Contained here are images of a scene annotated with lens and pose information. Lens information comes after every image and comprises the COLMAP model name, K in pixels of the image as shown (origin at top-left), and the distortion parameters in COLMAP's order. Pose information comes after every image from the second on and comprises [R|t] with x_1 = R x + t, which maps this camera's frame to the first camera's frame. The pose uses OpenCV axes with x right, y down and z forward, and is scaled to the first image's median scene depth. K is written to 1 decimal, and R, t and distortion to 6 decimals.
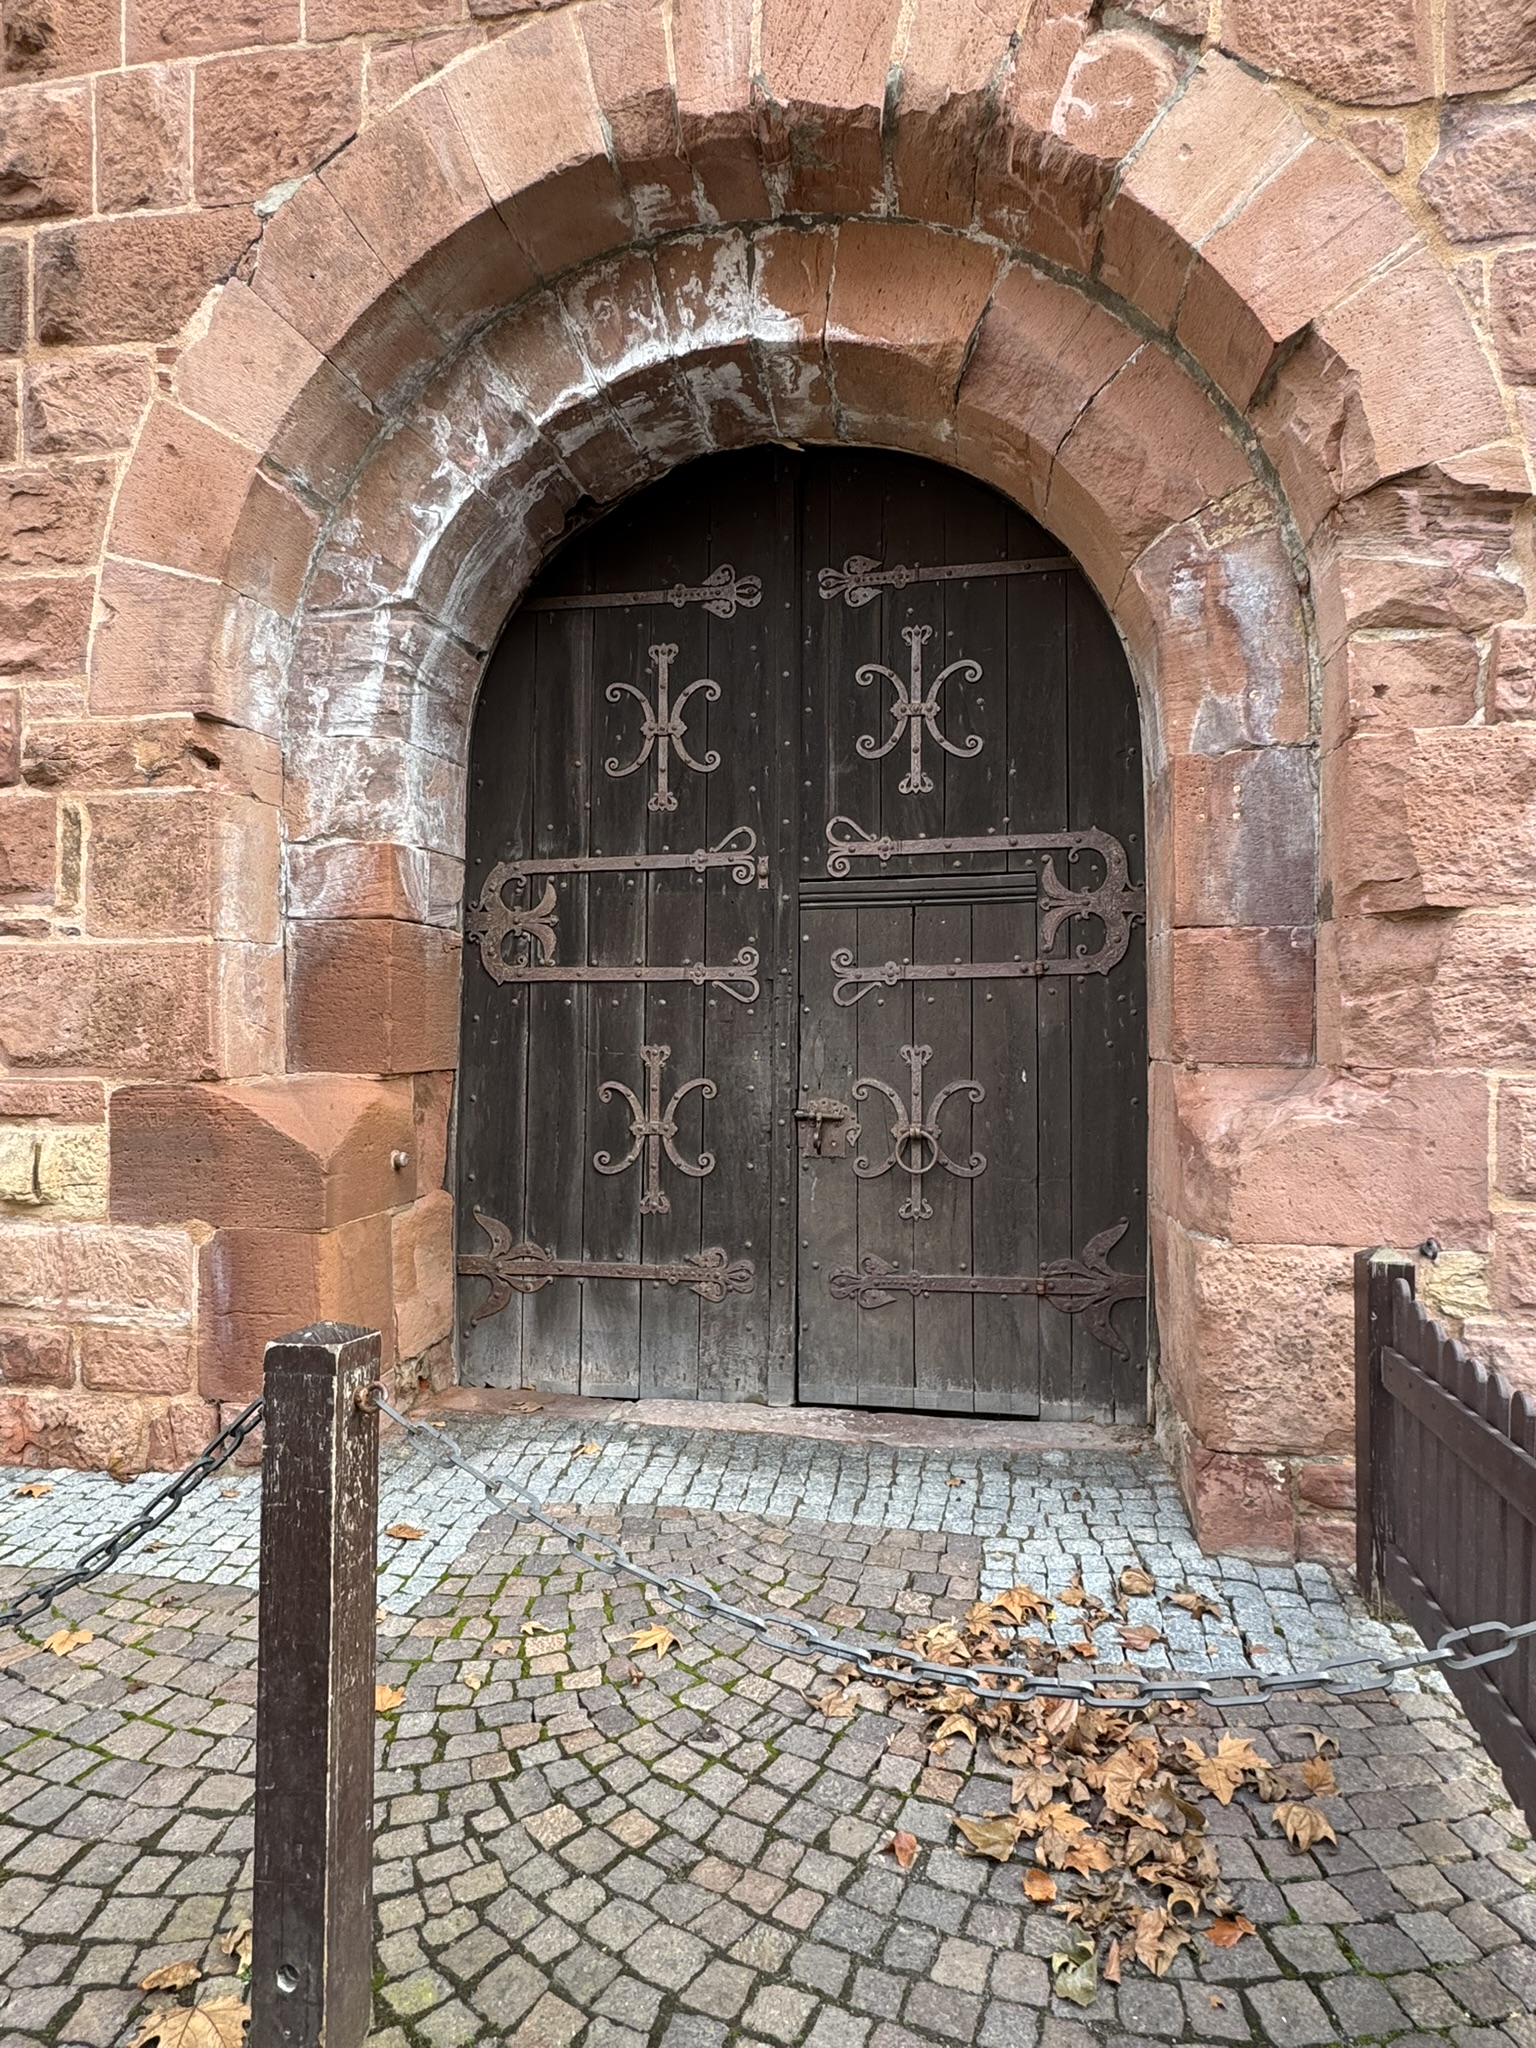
lens RADIAL K [[1202.9, 0, 769.8], [0, 1202.9, 1024.3], [0, 0, 1]] dist [-0.007897, -0.001525]
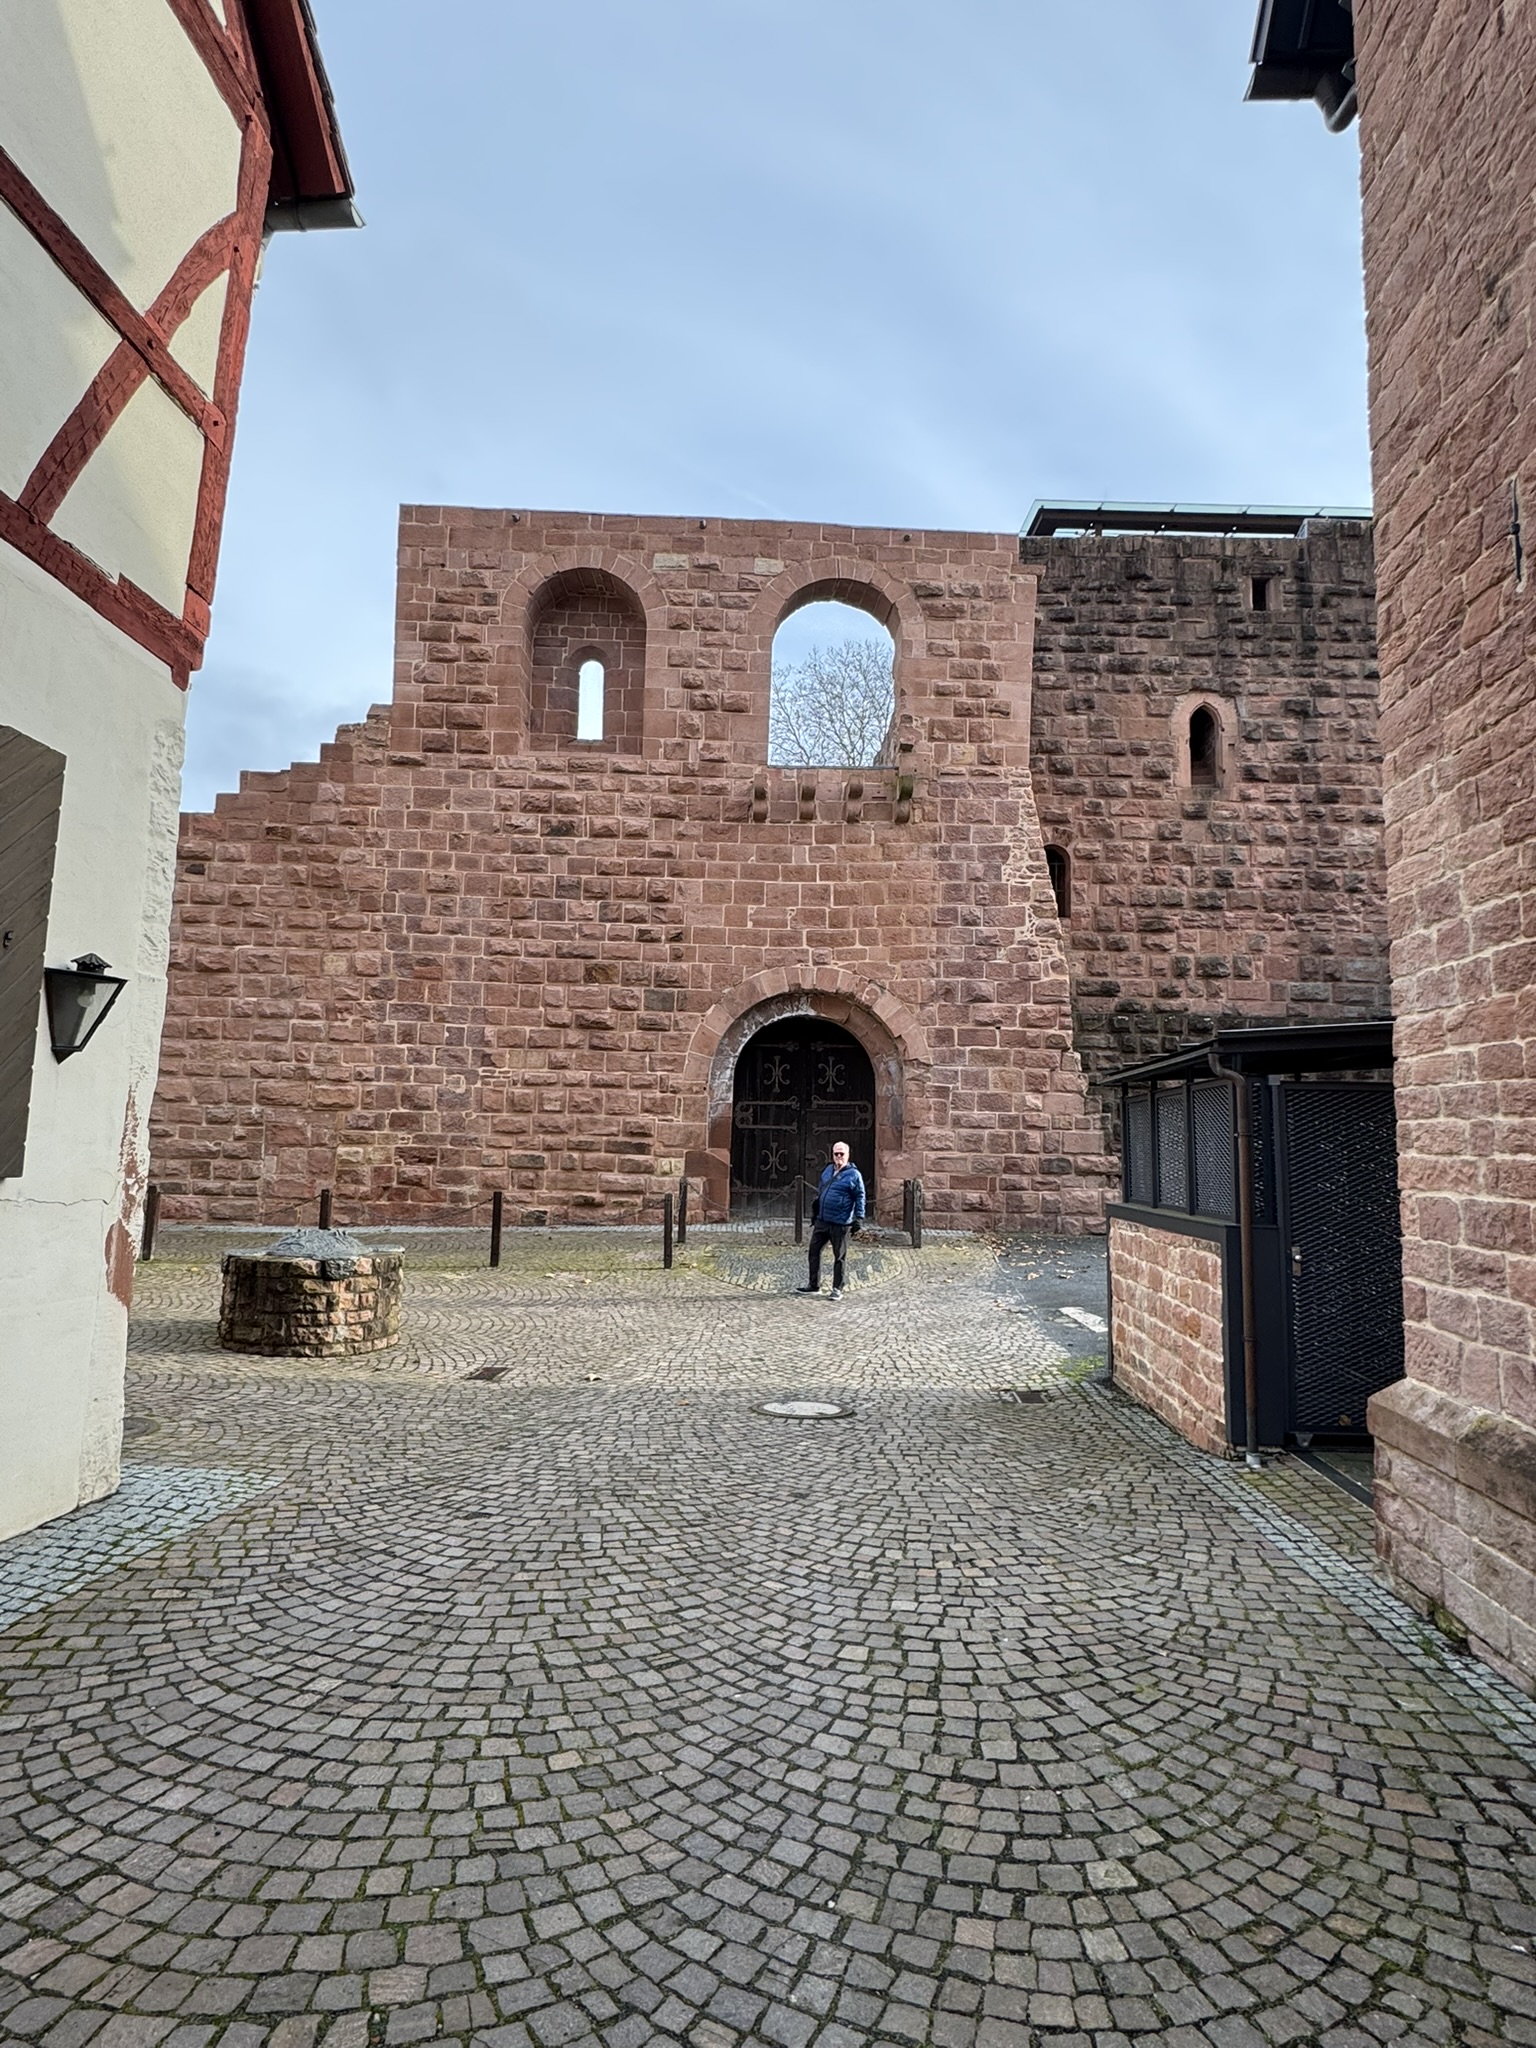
lens RADIAL K [[1074.1, 0, 771.2], [0, 1074.1, 1027.2], [0, 0, 1]] dist [0.002678, 0.000074]
pose [[0.983437, 0.034926, 0.177856, -1.053996], [-0.024382, 0.997832, -0.061132, -0.214193], [-0.179605, 0.055783, 0.982156, -3.805909]]
